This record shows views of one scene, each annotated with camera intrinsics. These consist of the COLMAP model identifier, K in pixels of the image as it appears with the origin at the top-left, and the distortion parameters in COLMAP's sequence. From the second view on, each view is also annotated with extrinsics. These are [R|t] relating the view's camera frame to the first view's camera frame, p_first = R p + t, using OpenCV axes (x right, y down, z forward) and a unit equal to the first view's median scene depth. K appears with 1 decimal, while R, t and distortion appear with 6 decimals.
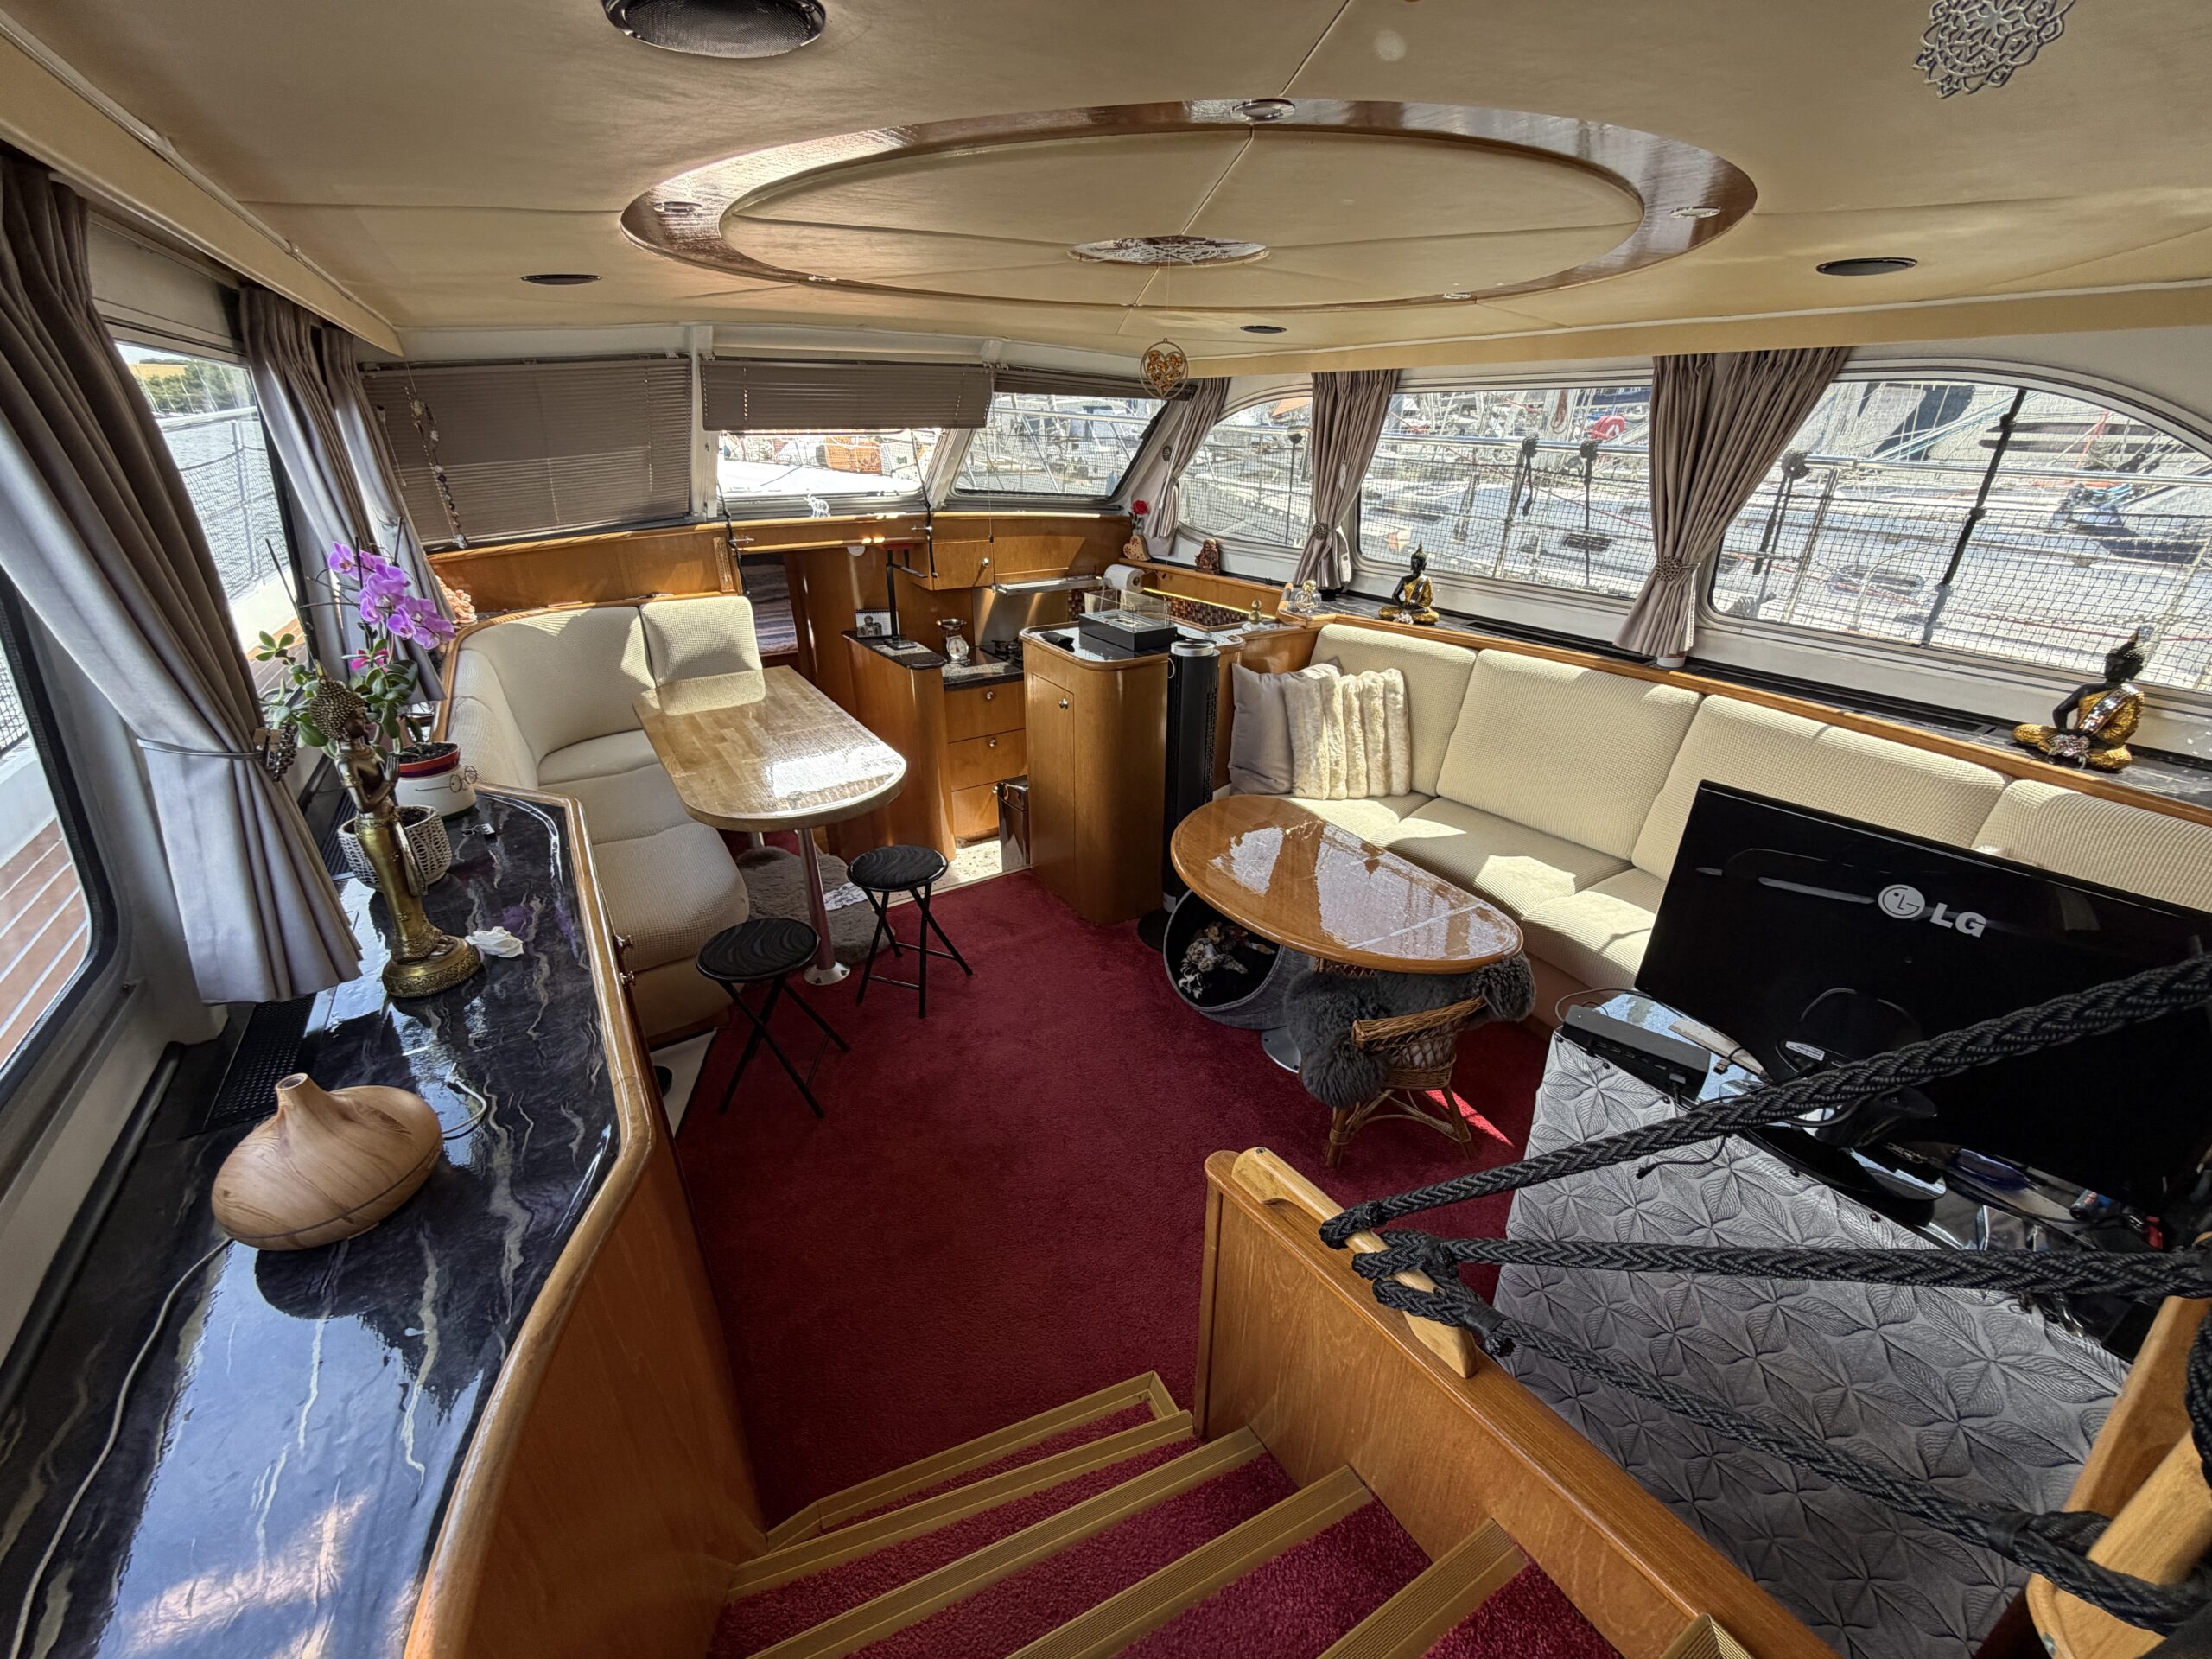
lens RADIAL K [[885.0, 0, 1106.0], [0, 885.0, 829.5], [0, 0, 1]] dist [0.000438, -0.000181]
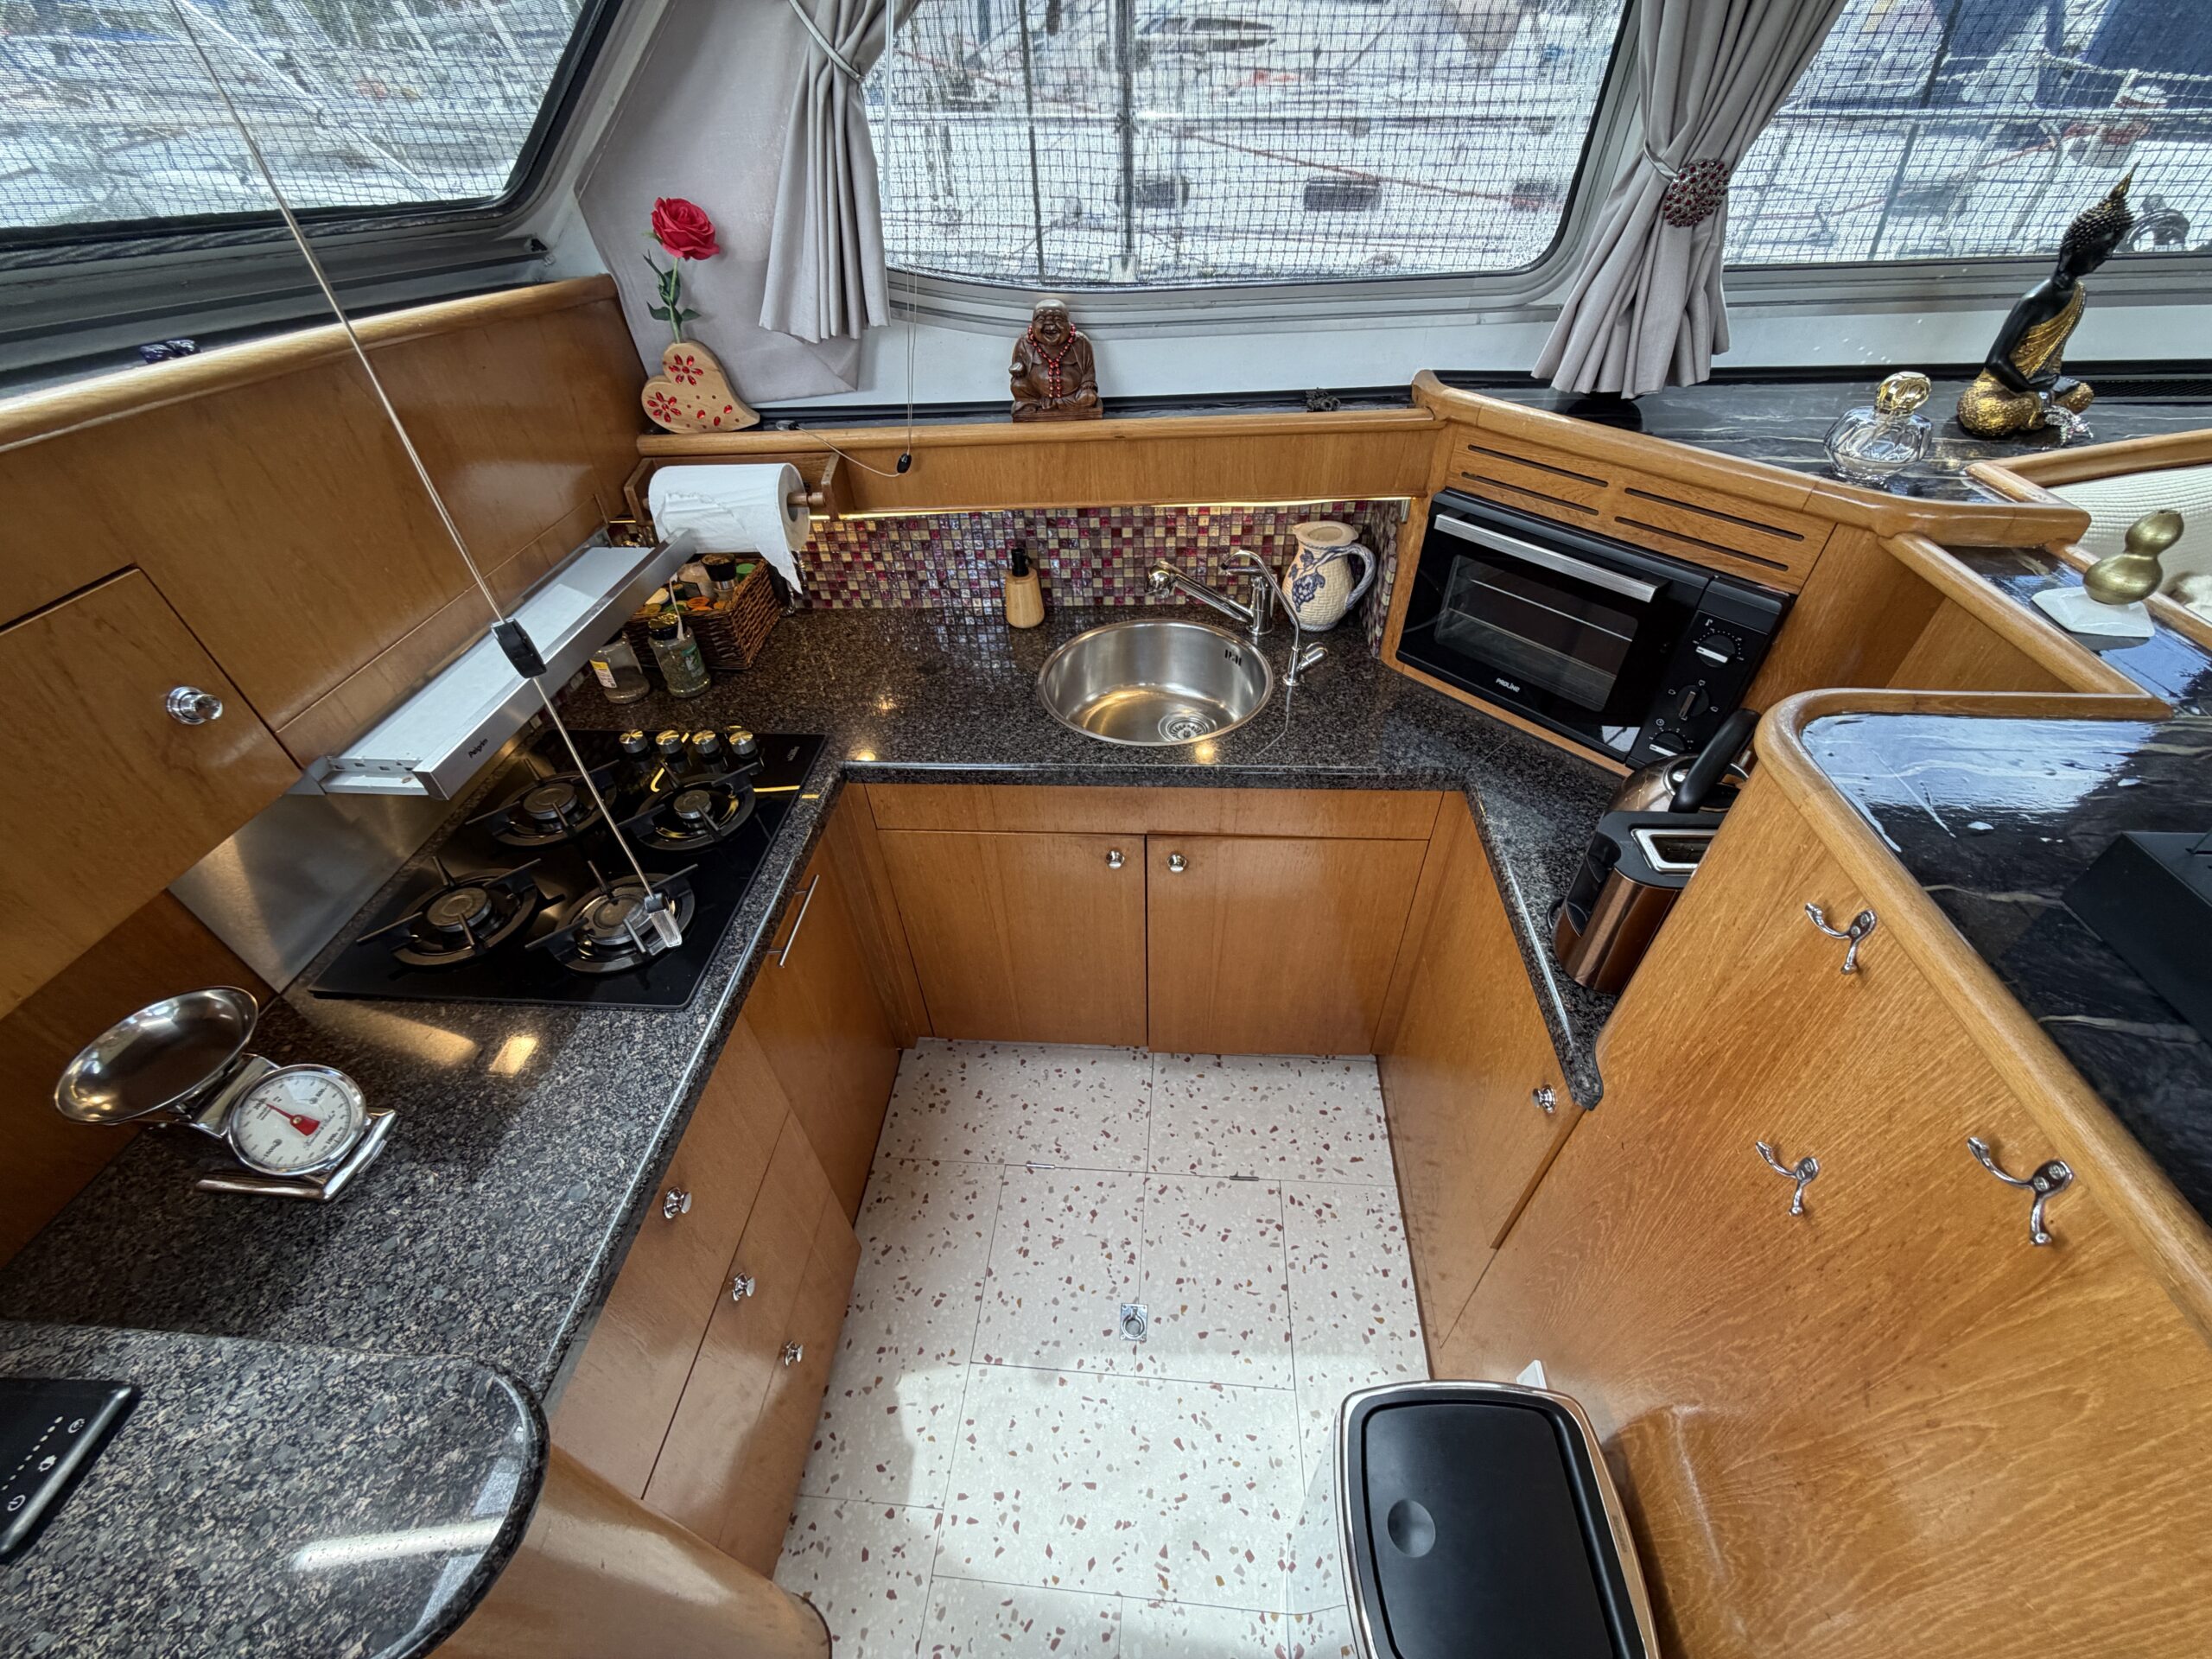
lens RADIAL K [[885.0, 0, 1106.0], [0, 885.0, 829.5], [0, 0, 1]] dist [0.000438, -0.000181]
pose [[0.596301, -0.549338, 0.585365, -0.178366], [0.370535, 0.835214, 0.406352, -0.354016], [-0.712130, -0.025409, 0.701588, 0.926548]]
